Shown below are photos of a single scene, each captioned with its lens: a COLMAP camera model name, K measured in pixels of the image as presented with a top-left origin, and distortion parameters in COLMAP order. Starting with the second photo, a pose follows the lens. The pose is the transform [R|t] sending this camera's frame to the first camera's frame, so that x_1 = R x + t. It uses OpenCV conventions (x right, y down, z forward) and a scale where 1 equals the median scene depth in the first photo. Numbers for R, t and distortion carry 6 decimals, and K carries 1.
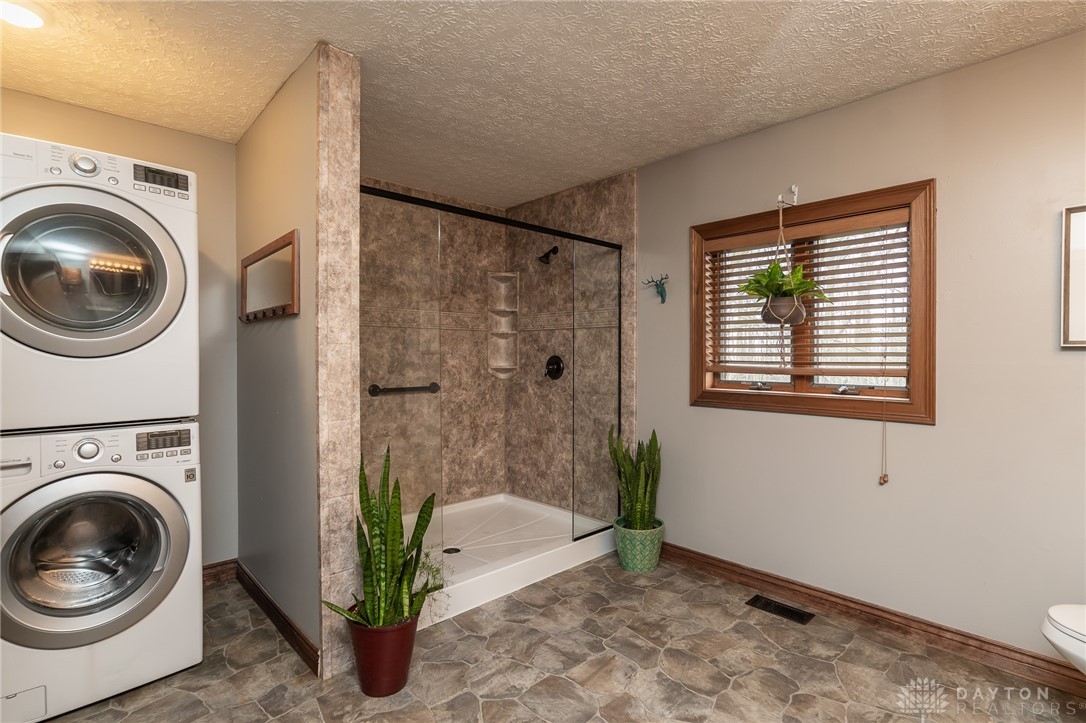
lens RADIAL K [[531.4, 0, 542.7], [0, 531.4, 359.0], [0, 0, 1]] dist [0.000368, -0.000041]
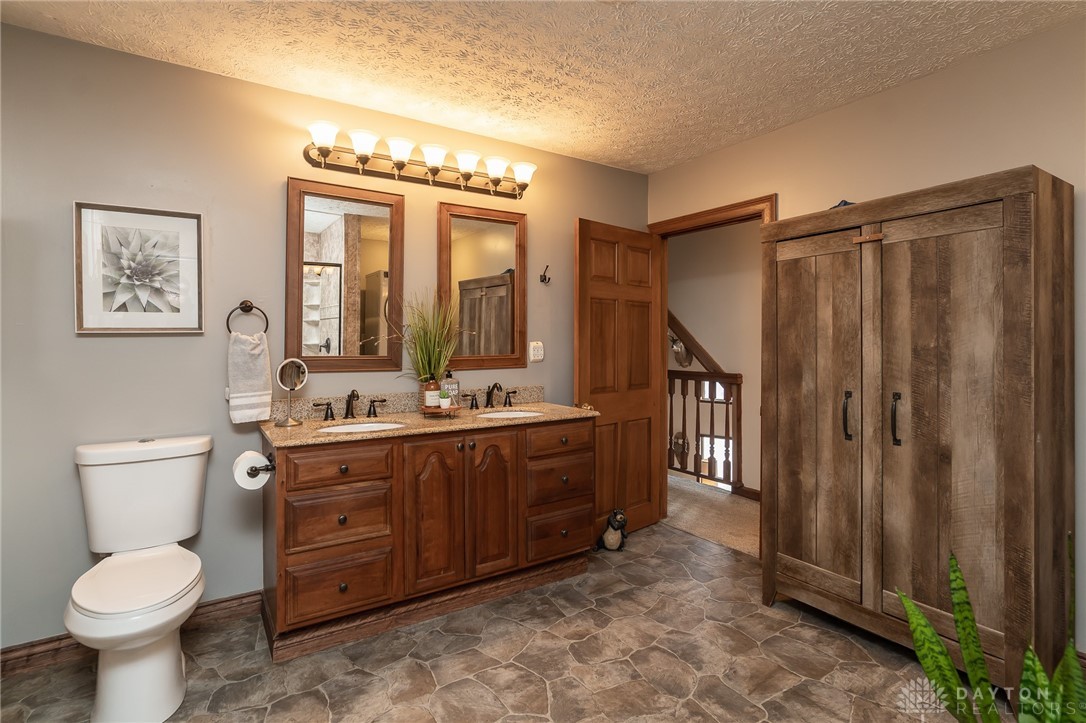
lens RADIAL K [[531.4, 0, 542.9], [0, 531.4, 354.4], [0, 0, 1]] dist [0.000368, -0.000041]
pose [[-0.984845, 0.001781, 0.173427, 0.327055], [0.004379, 0.999884, 0.014598, -0.001608], [-0.173381, 0.015136, -0.984738, 1.973180]]
